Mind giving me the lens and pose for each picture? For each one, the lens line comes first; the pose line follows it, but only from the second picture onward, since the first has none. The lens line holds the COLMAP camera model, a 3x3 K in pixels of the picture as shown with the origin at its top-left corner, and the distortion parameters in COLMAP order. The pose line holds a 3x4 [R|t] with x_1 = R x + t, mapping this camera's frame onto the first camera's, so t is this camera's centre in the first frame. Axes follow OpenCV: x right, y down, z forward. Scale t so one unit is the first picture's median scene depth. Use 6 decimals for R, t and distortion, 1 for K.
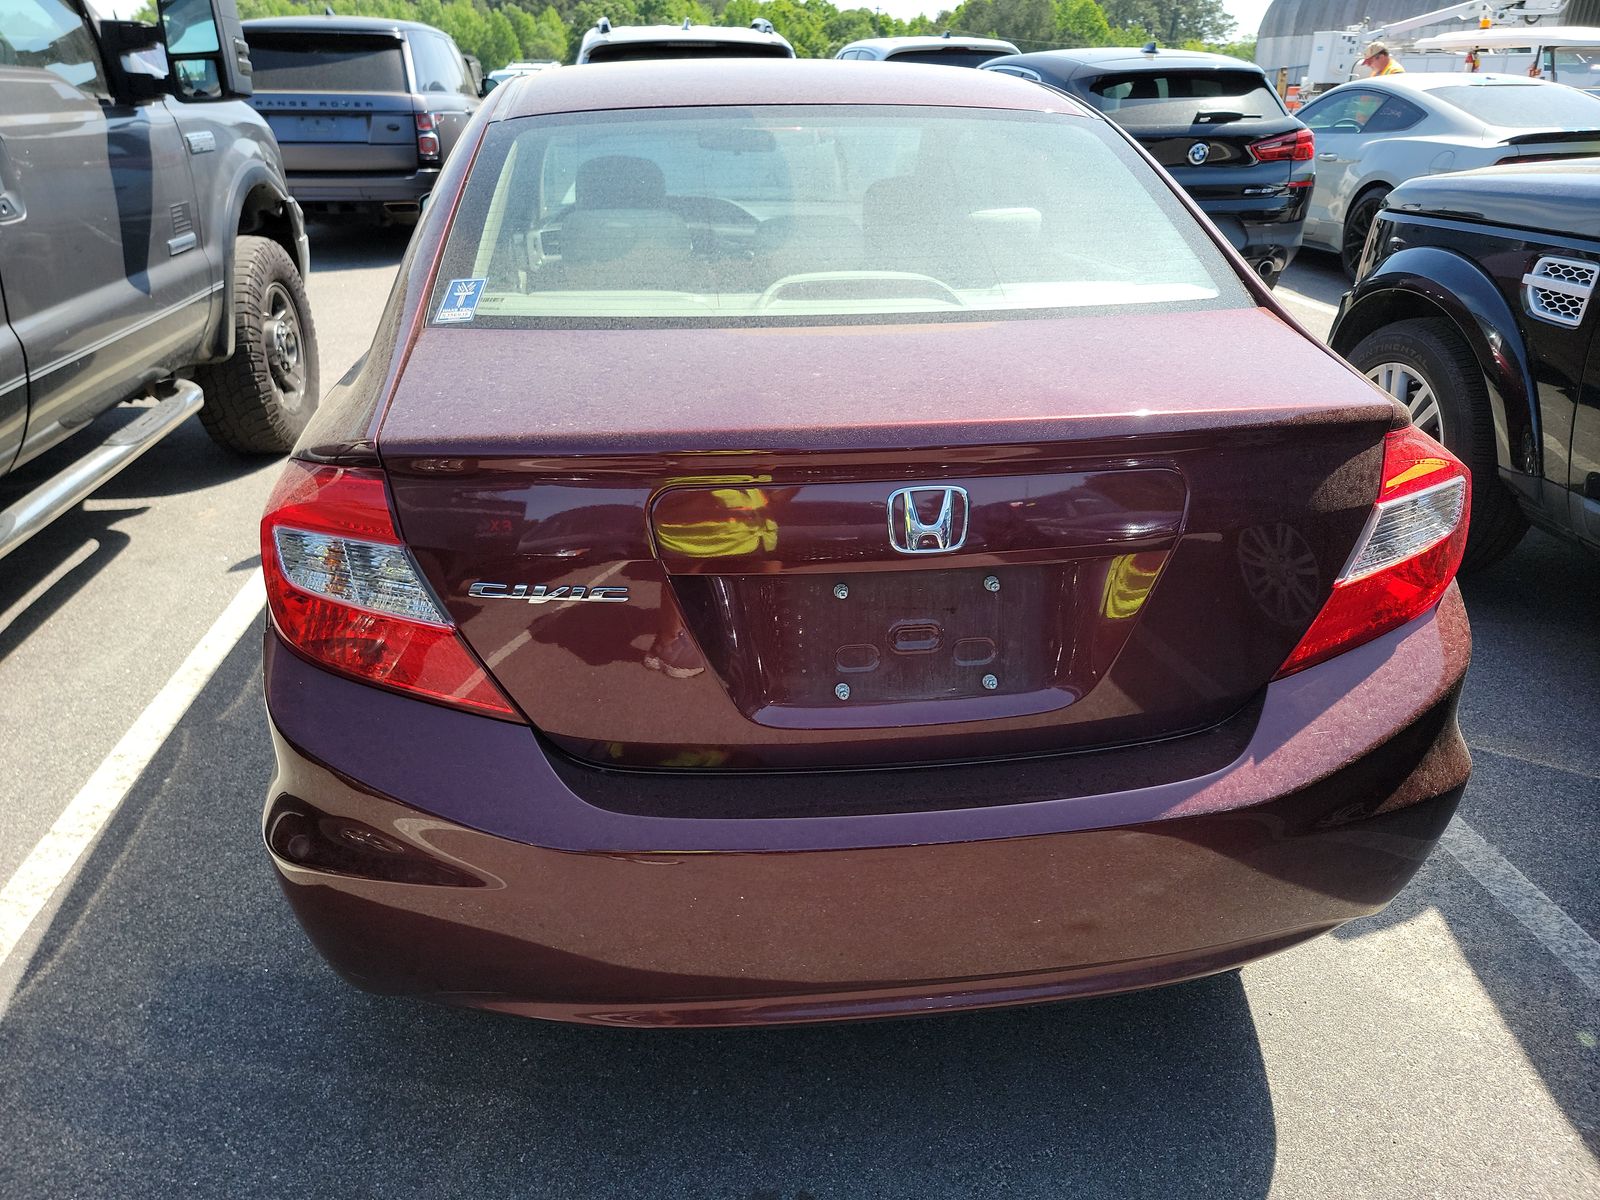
lens RADIAL K [[1189.4, 0, 805.4], [0, 1189.4, 595.9], [0, 0, 1]] dist [0.023707, -0.009829]
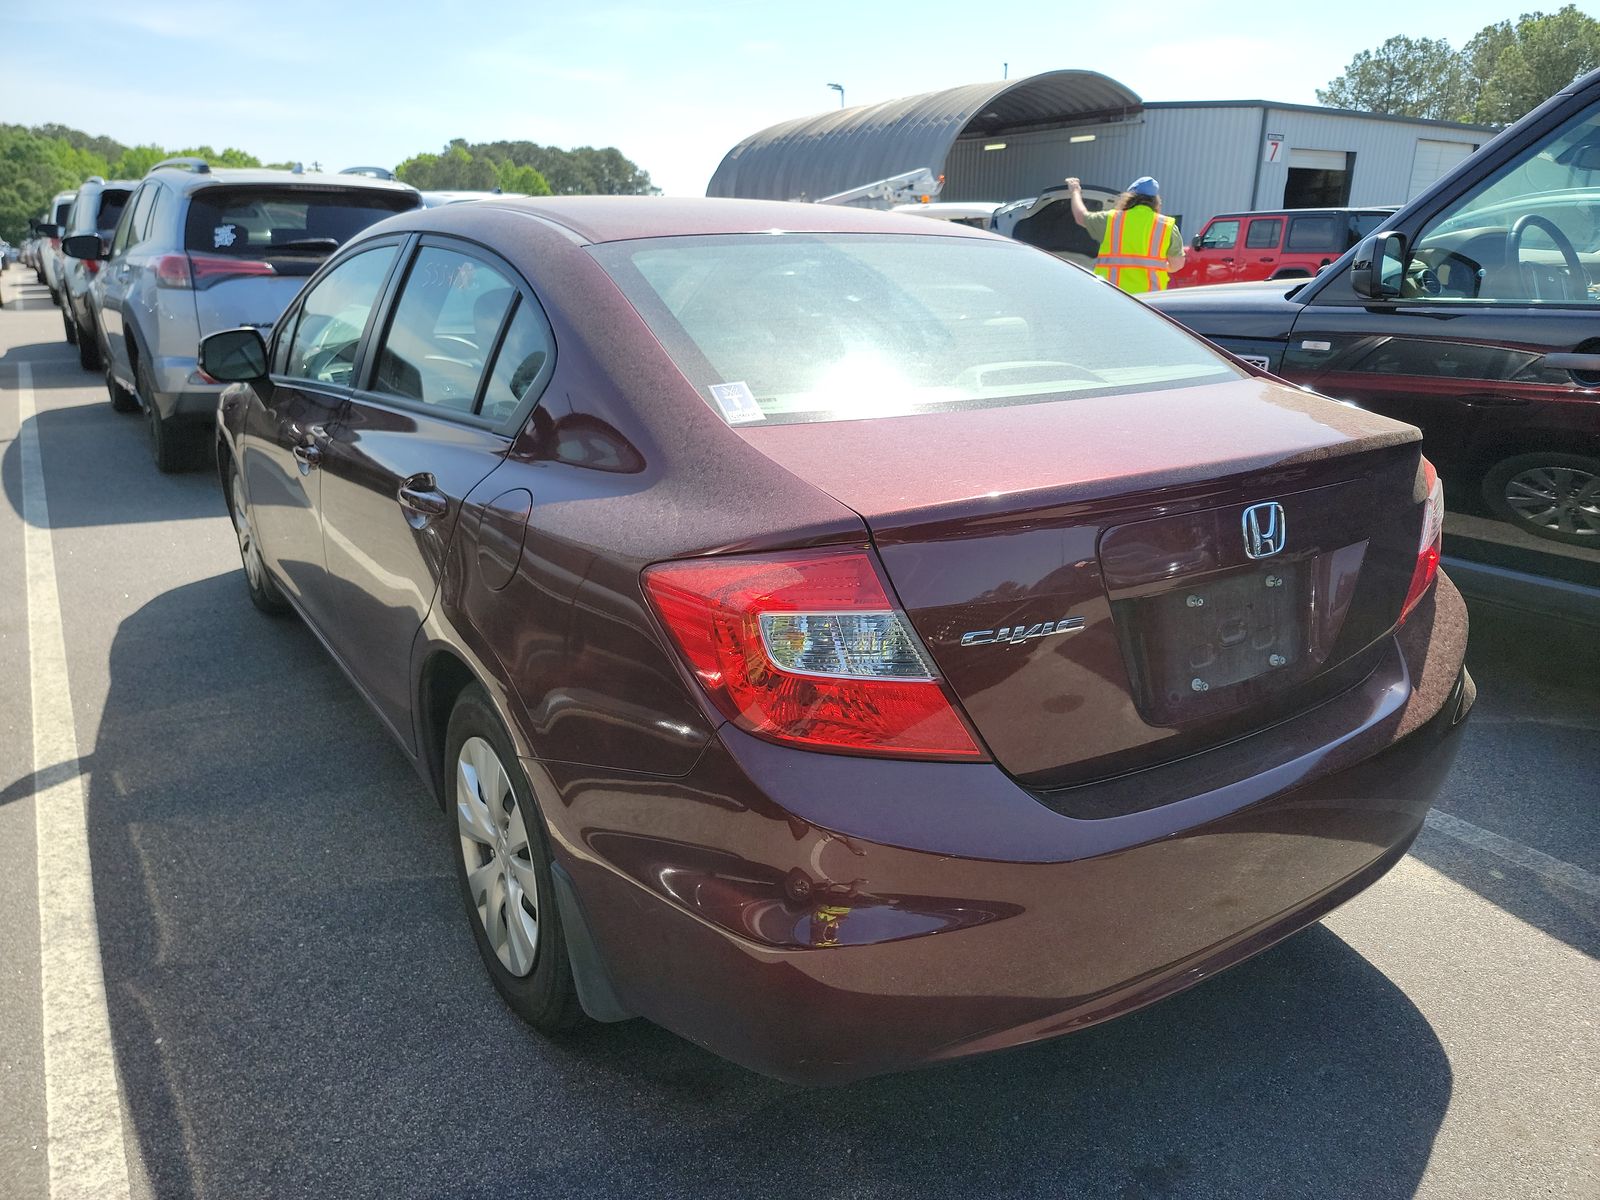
lens RADIAL K [[1189.4, 0, 815.1], [0, 1189.4, 592.3], [0, 0, 1]] dist [0.023707, -0.009829]
pose [[0.871531, -0.126585, 0.473720, -0.739365], [0.184538, 0.979749, -0.077701, 0.008791], [-0.454291, 0.155138, 0.877241, 0.089427]]
